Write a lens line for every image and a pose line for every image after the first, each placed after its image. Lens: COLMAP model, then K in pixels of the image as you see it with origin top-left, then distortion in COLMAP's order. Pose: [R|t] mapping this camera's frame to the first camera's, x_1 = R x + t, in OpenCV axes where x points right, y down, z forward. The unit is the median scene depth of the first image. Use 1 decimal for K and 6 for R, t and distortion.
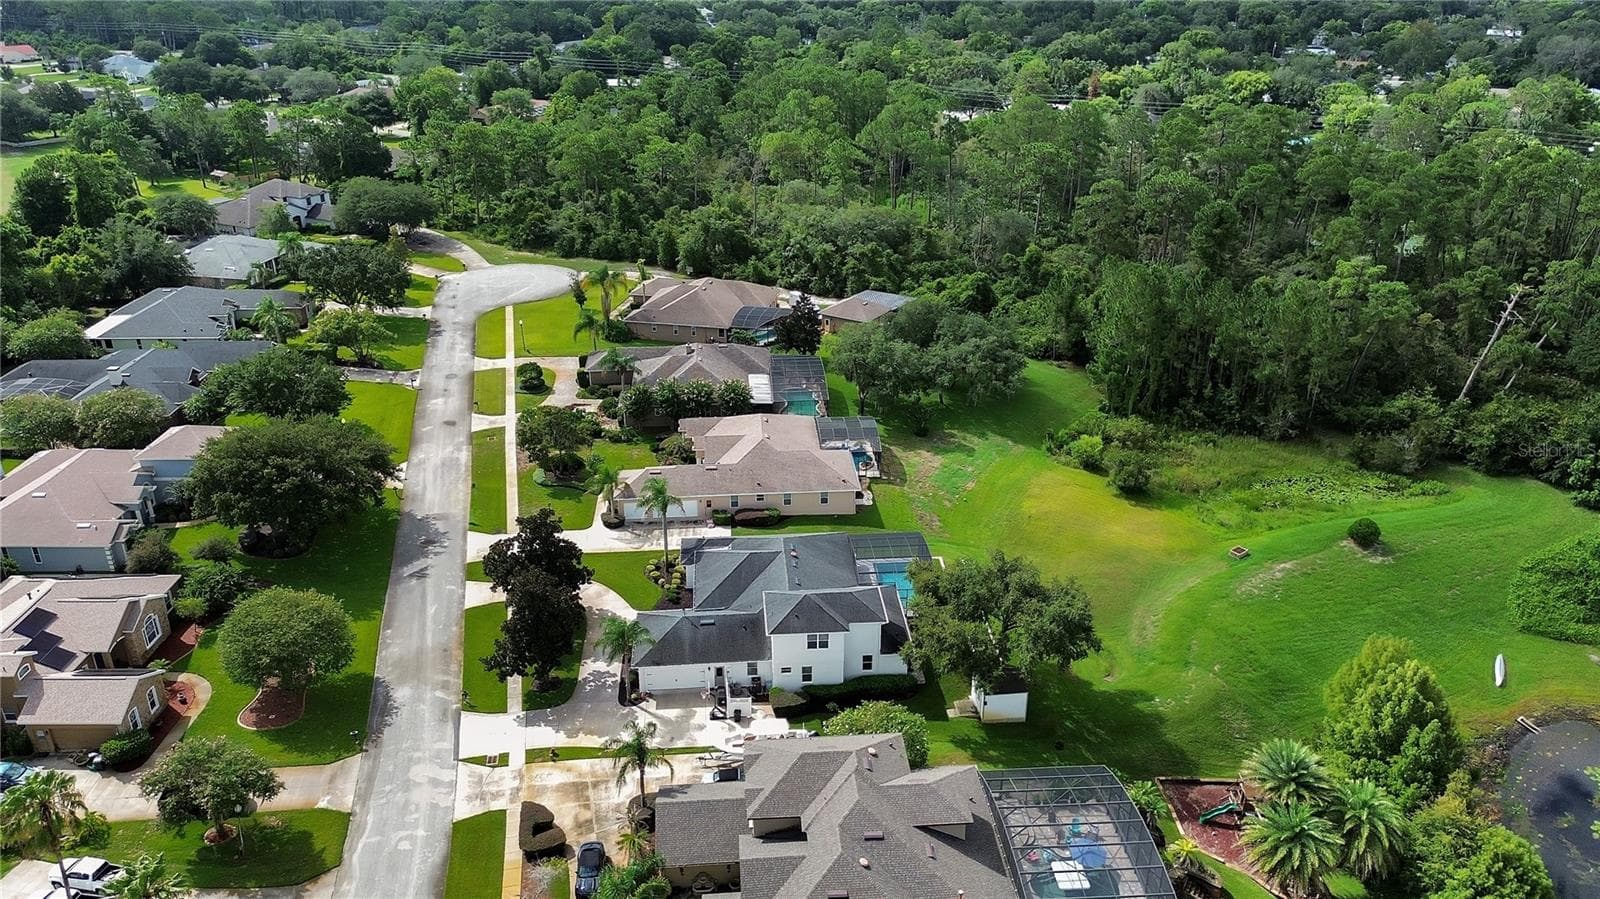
lens RADIAL K [[1184.3, 0, 800.0], [0, 1184.3, 449.5], [0, 0, 1]] dist [0.073528, -0.089211]
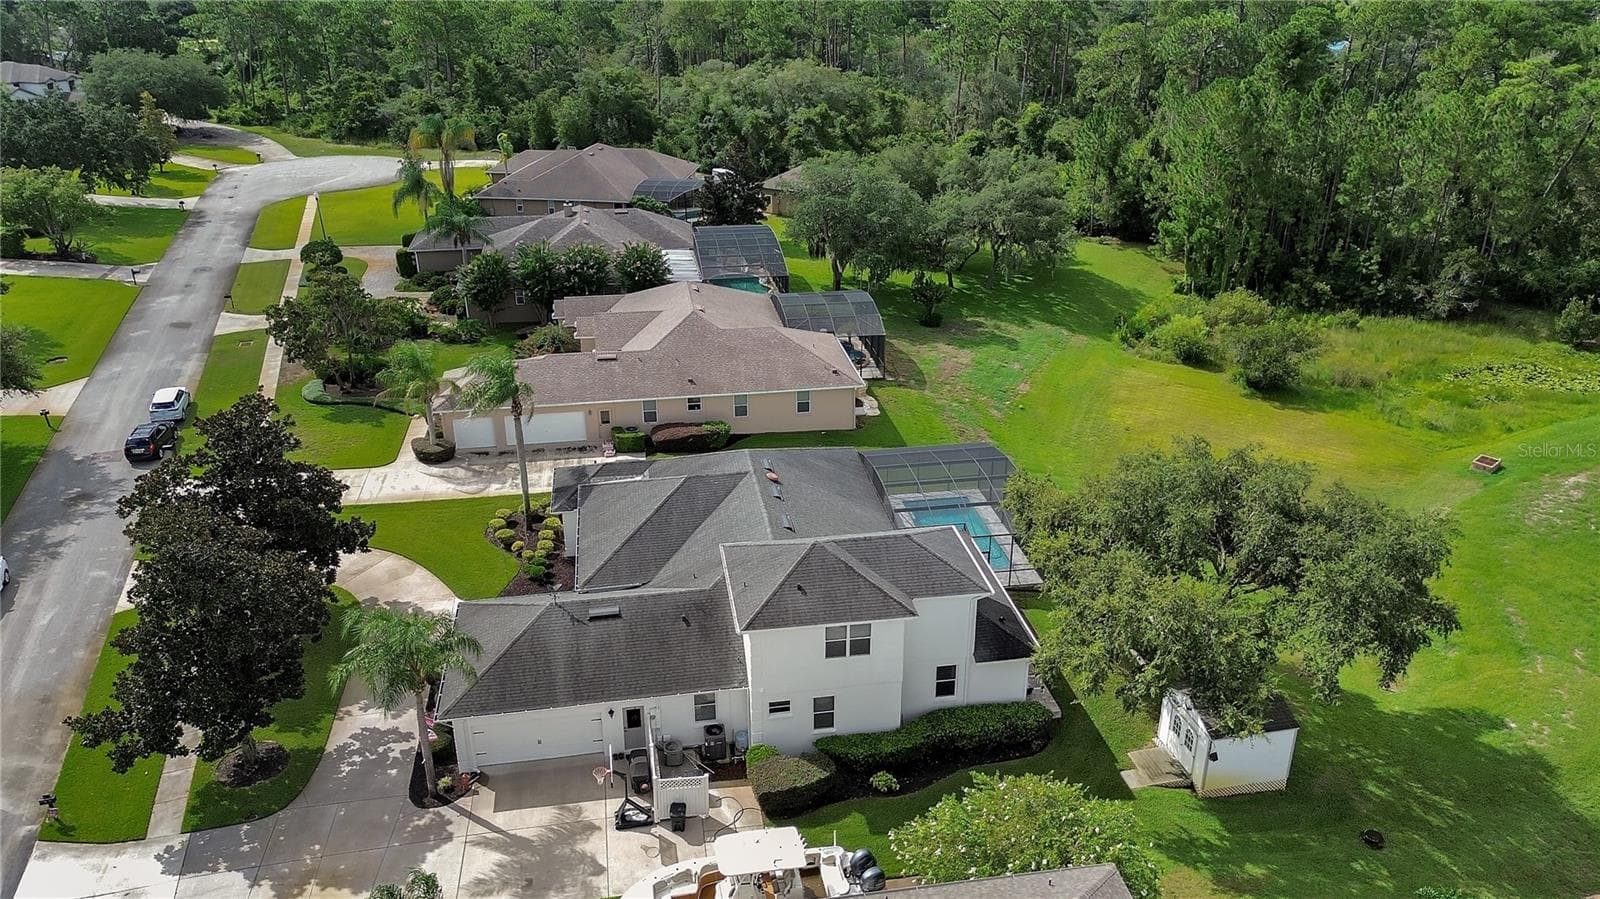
lens RADIAL K [[1176.9, 0, 800.0], [0, 1176.9, 449.5], [0, 0, 1]] dist [0.044474, -0.052707]
pose [[0.996164, -0.036424, 0.079570, -0.028165], [0.037201, 0.999273, -0.008300, 0.069080], [-0.079210, 0.011229, 0.996795, 0.416175]]
